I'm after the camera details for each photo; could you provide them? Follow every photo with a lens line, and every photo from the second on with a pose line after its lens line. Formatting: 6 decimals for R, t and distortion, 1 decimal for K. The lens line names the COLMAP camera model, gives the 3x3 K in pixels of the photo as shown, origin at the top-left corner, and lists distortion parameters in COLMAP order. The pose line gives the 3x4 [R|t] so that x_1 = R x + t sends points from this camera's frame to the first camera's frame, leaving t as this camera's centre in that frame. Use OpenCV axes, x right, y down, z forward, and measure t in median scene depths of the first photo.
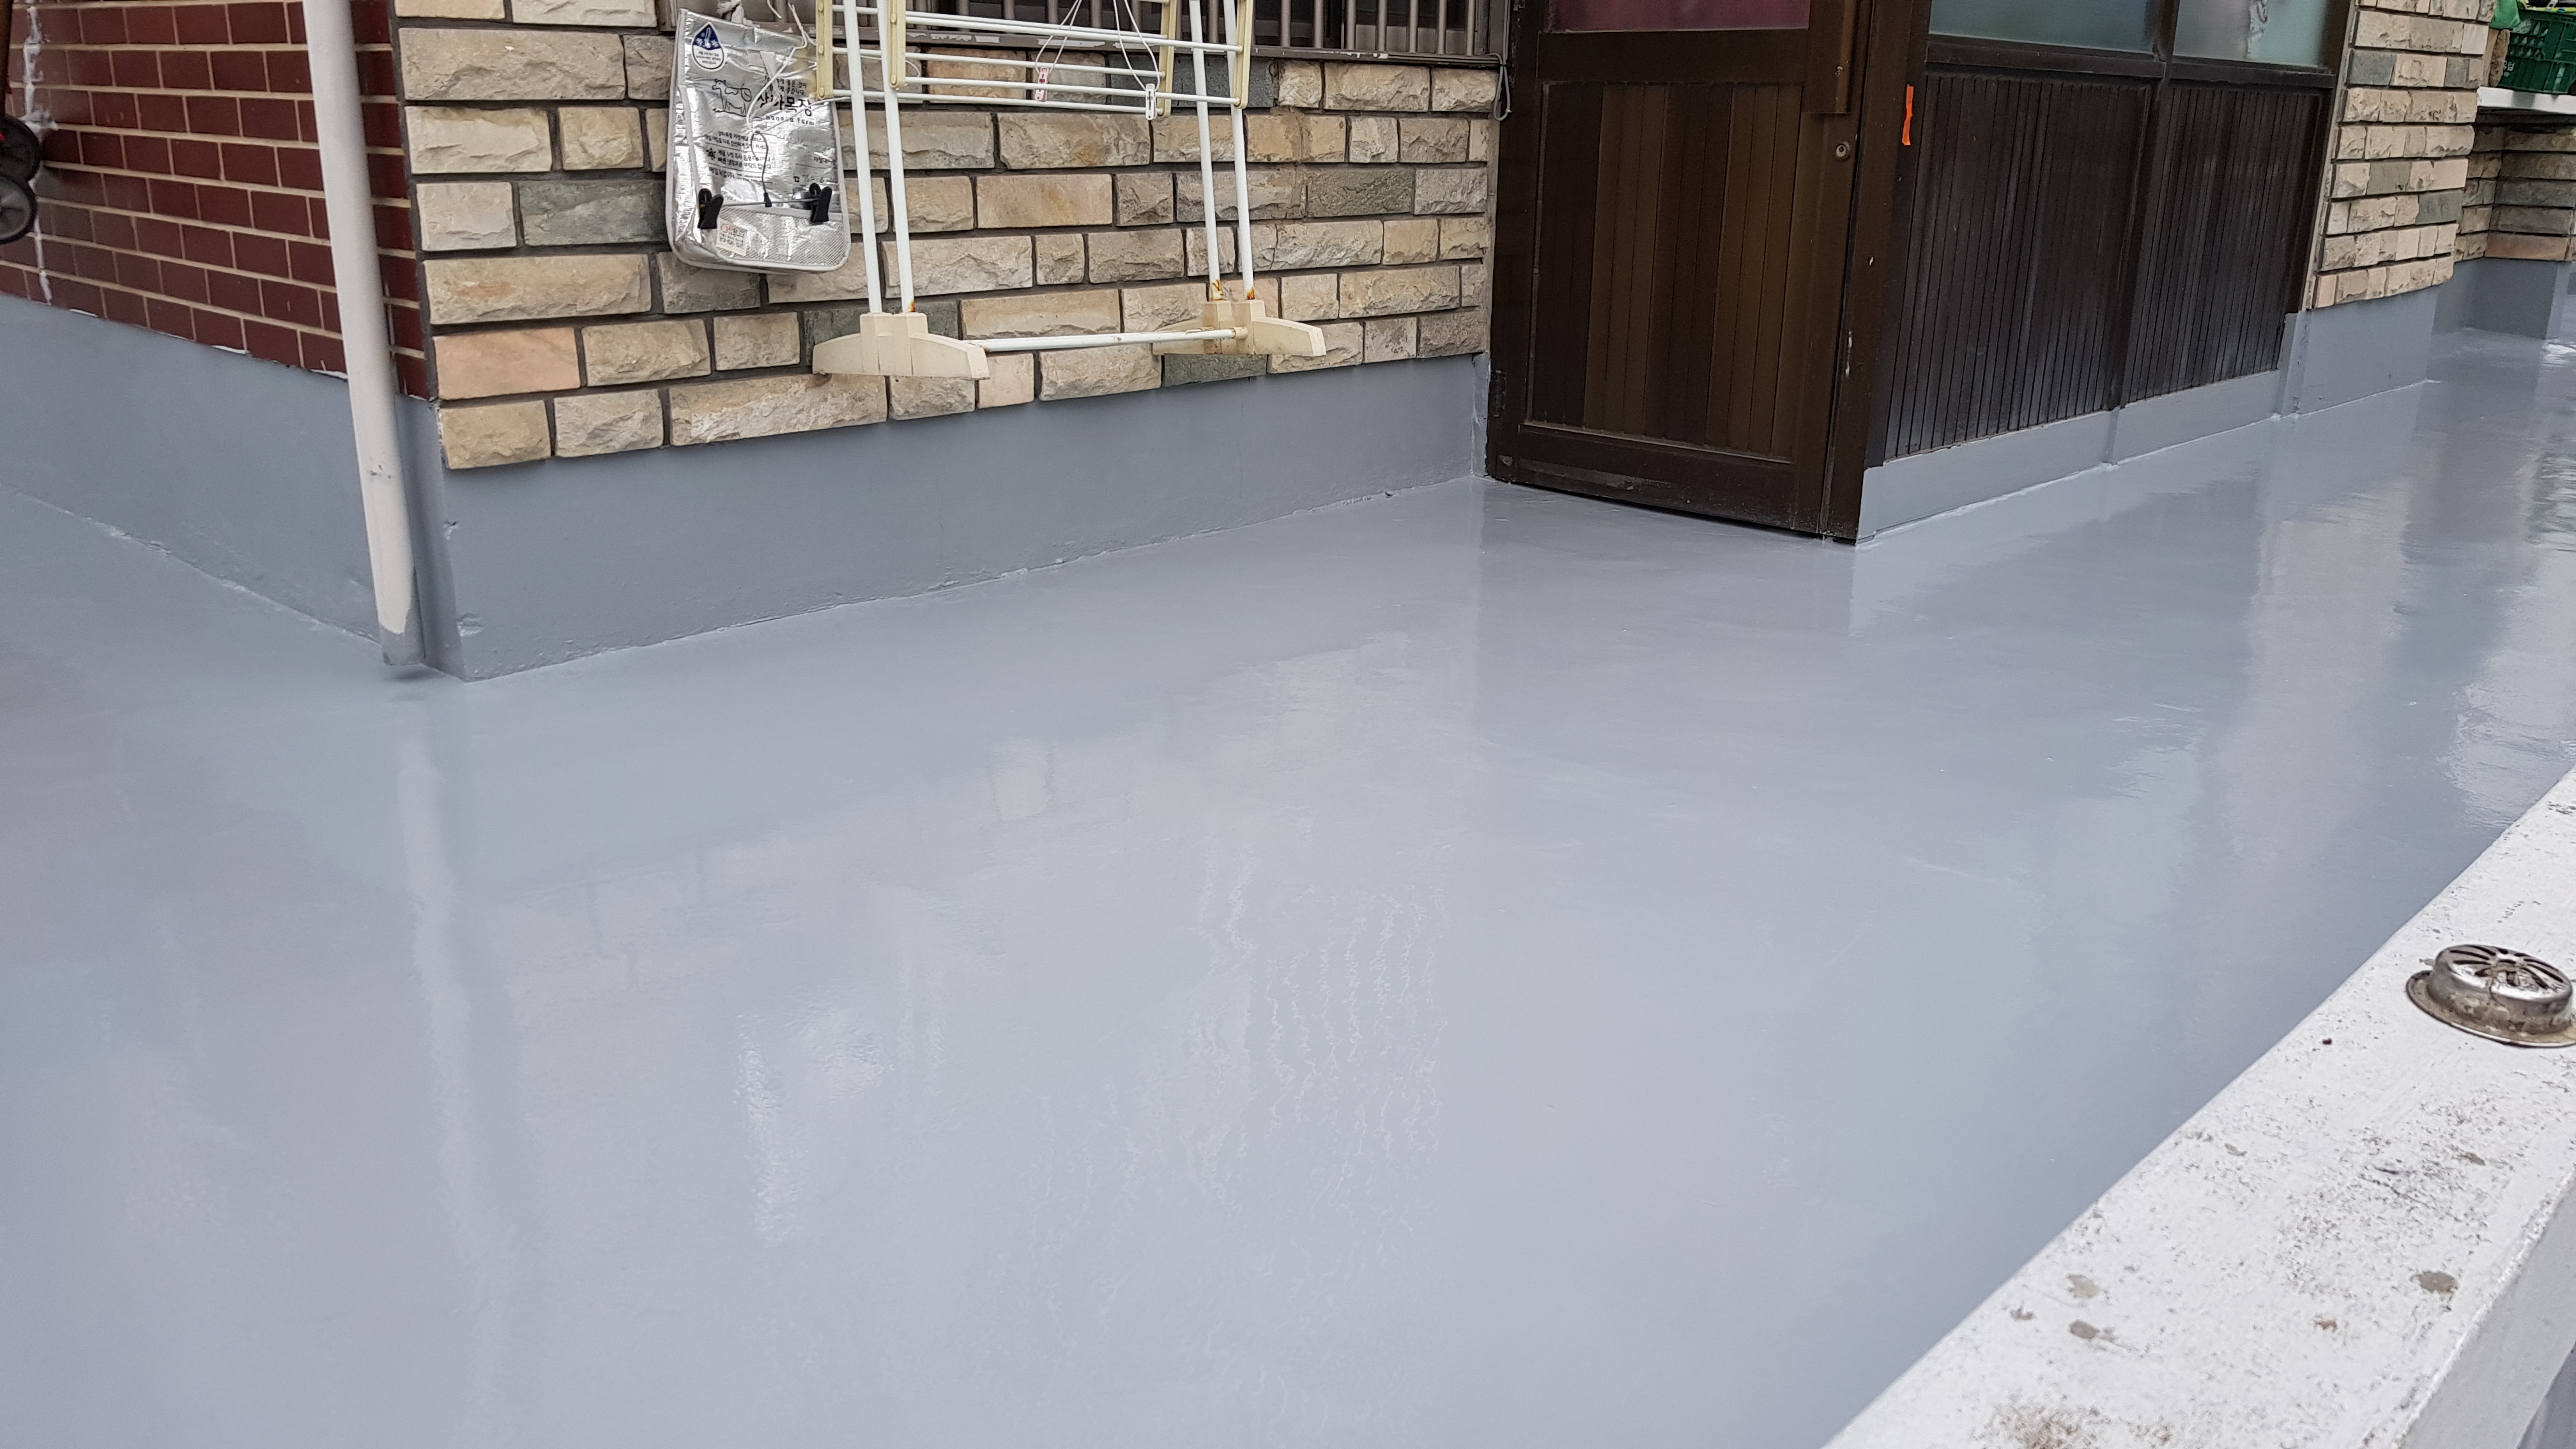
lens RADIAL K [[2011.3, 0, 1297.0], [0, 2011.3, 757.2], [0, 0, 1]] dist [-0.000826, -0.015723]
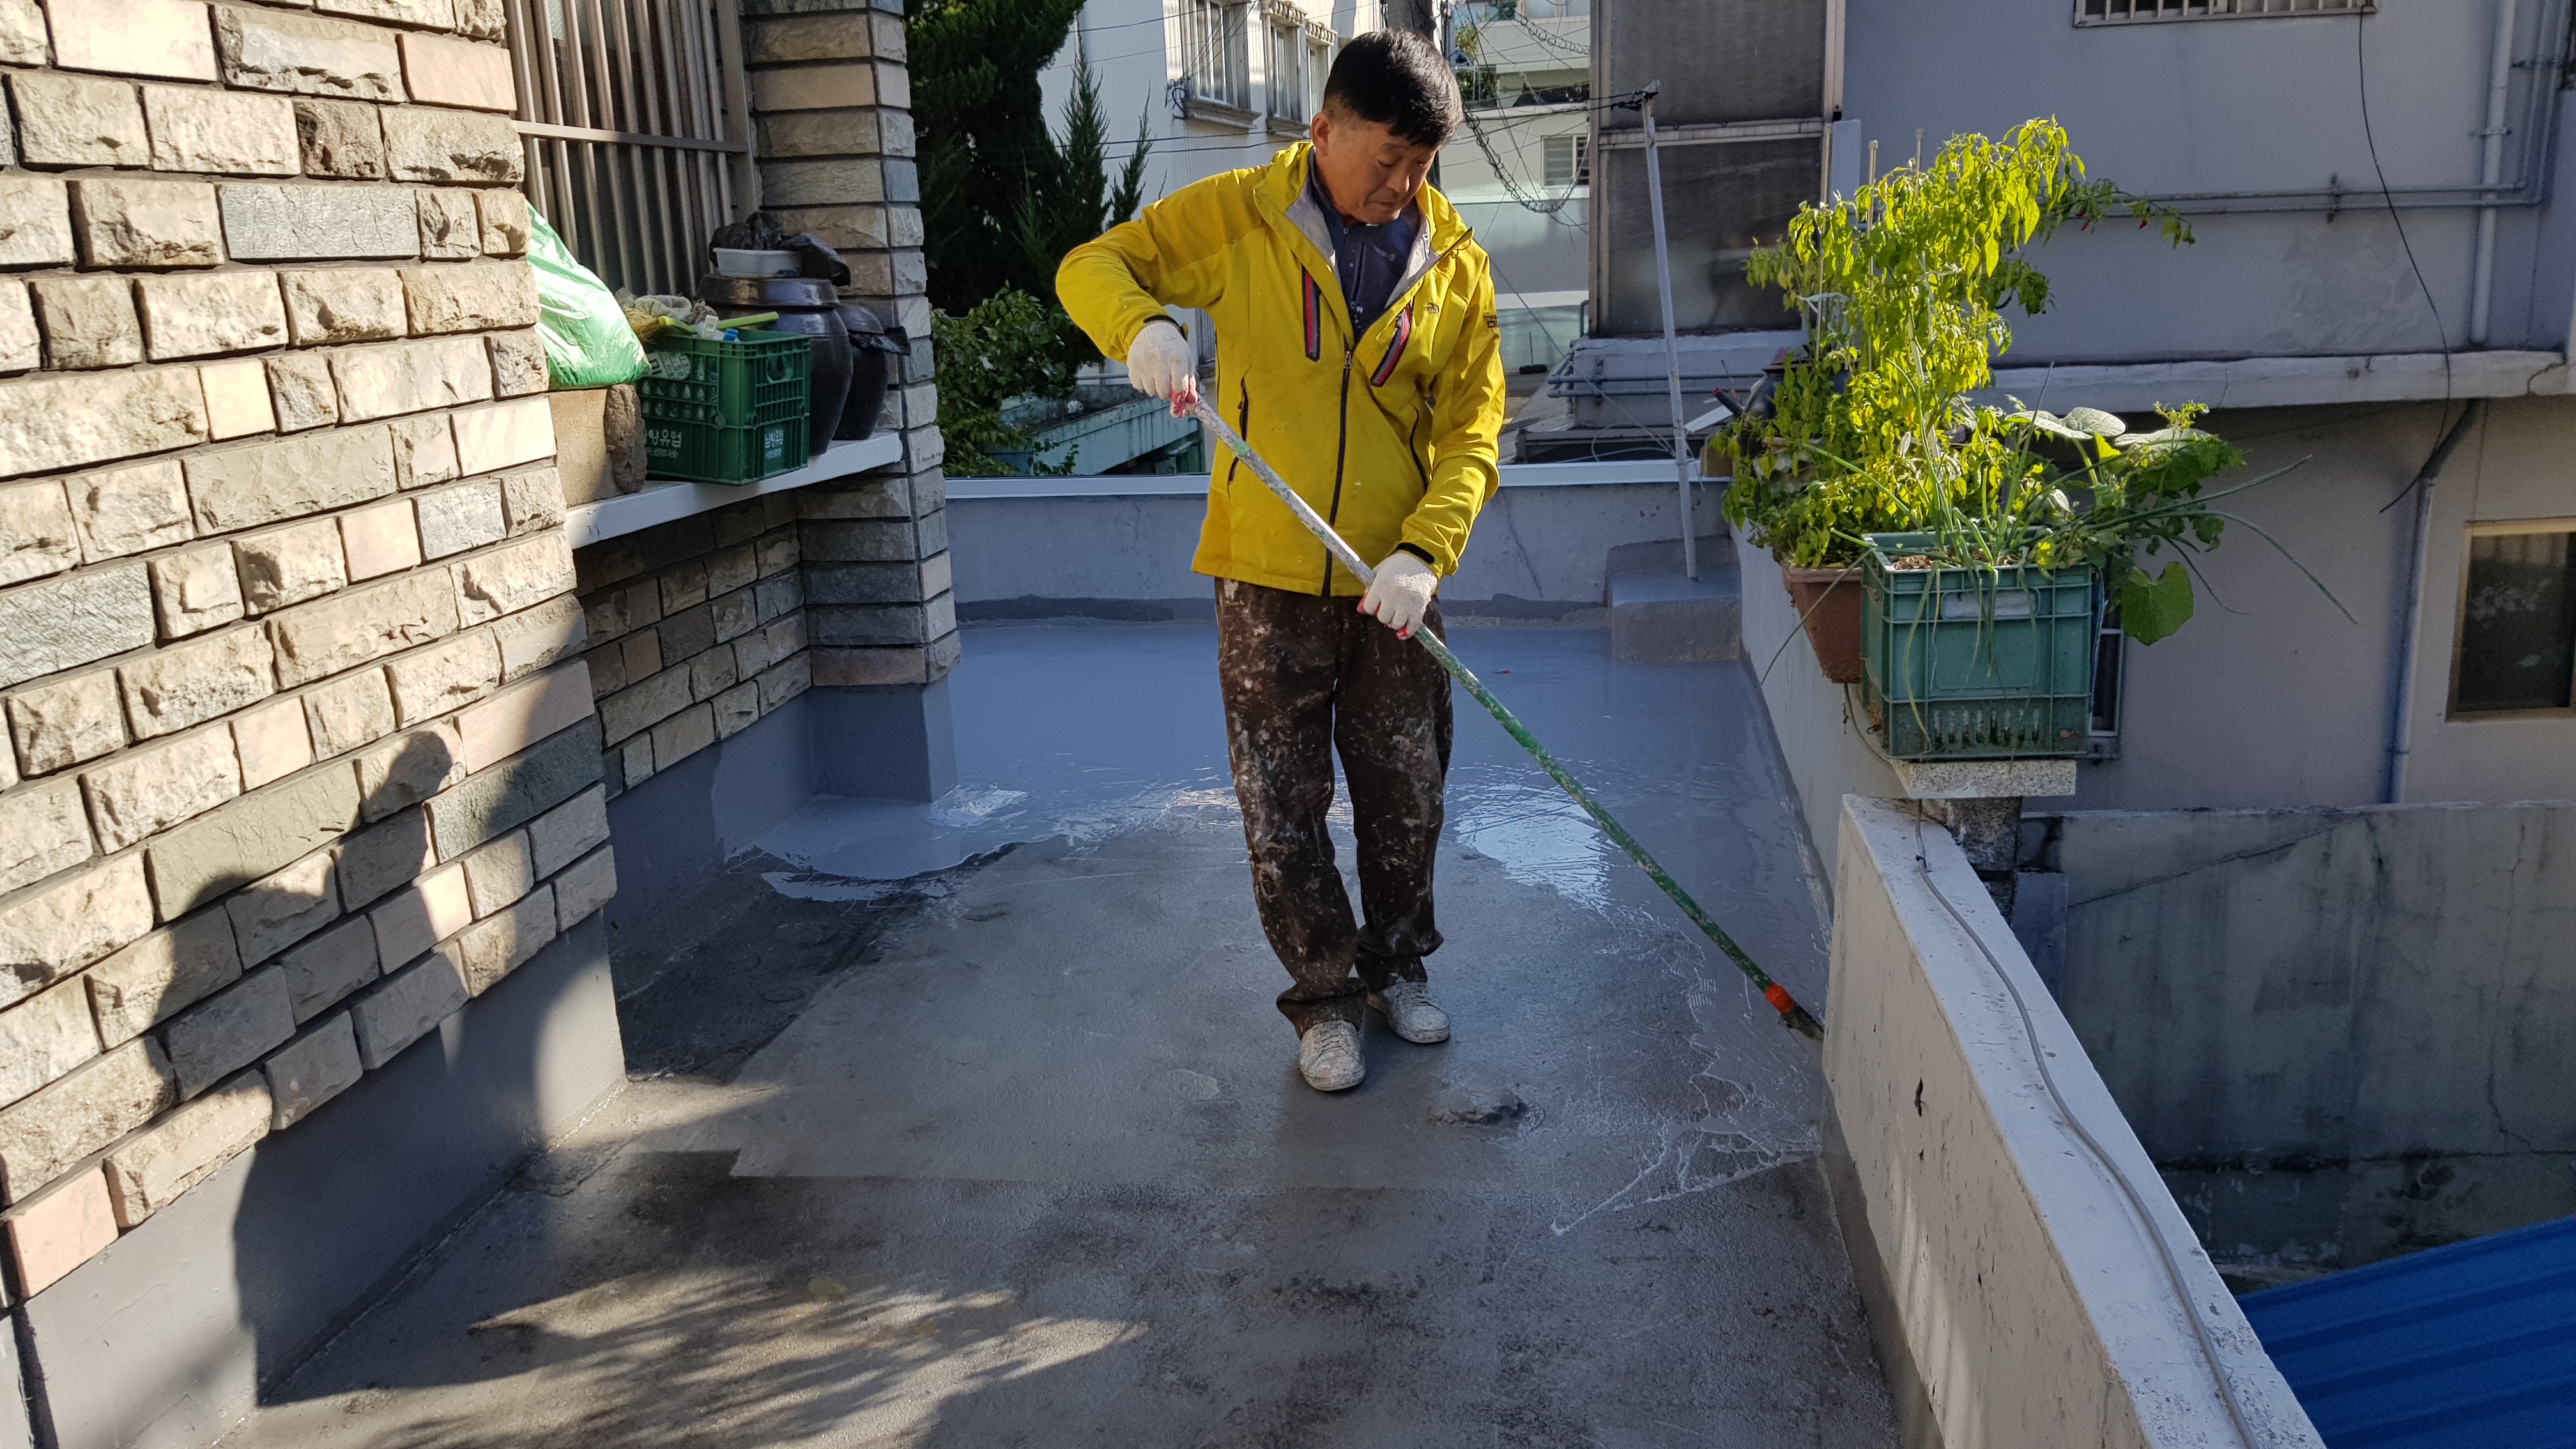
lens RADIAL K [[1992.7, 0, 1301.6], [0, 1992.7, 718.2], [0, 0, 1]] dist [0.069616, -0.099833]
pose [[0.812649, -0.174818, 0.555914, 0.668713], [0.225371, 0.973998, -0.023161, -0.346566], [-0.537410, 0.144109, 0.830917, 0.743667]]
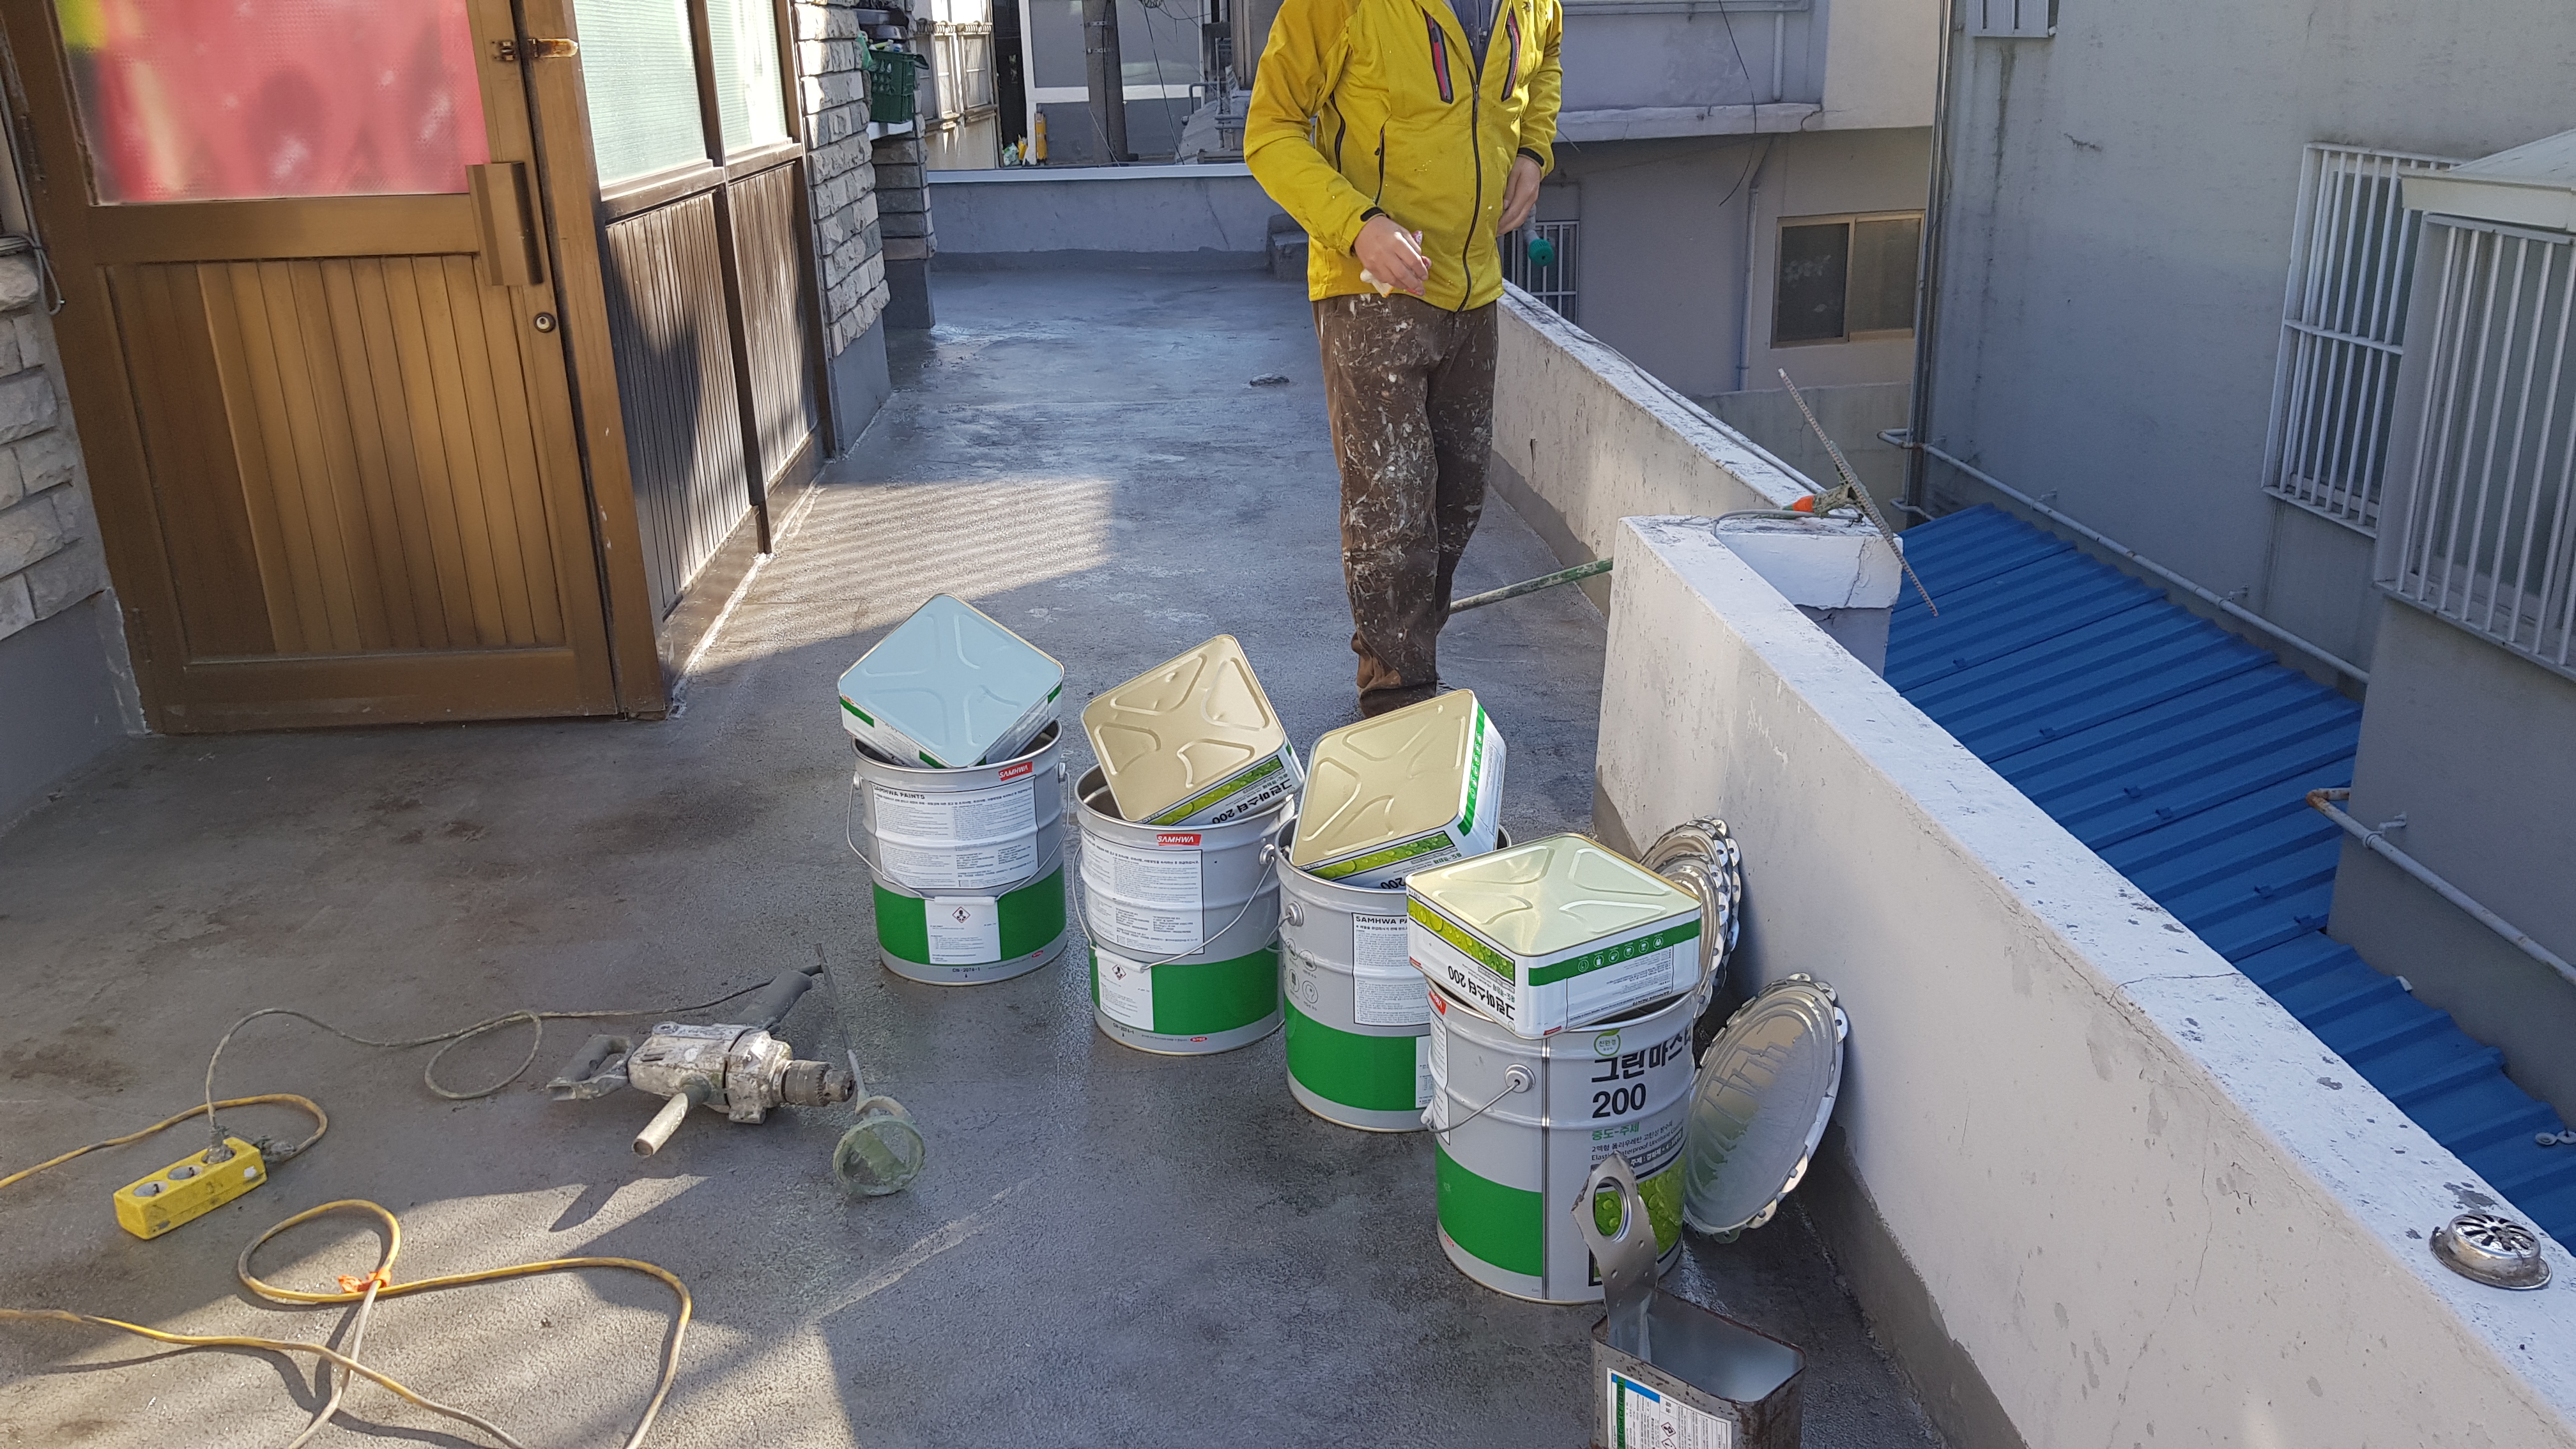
lens RADIAL K [[2008.8, 0, 1329.9], [0, 2008.8, 733.4], [0, 0, 1]] dist [0.061170, -0.103320]
pose [[0.661218, -0.271538, 0.699327, -0.171544], [0.262665, 0.956985, 0.123232, -0.122196], [-0.702707, 0.102206, 0.704100, 0.091265]]
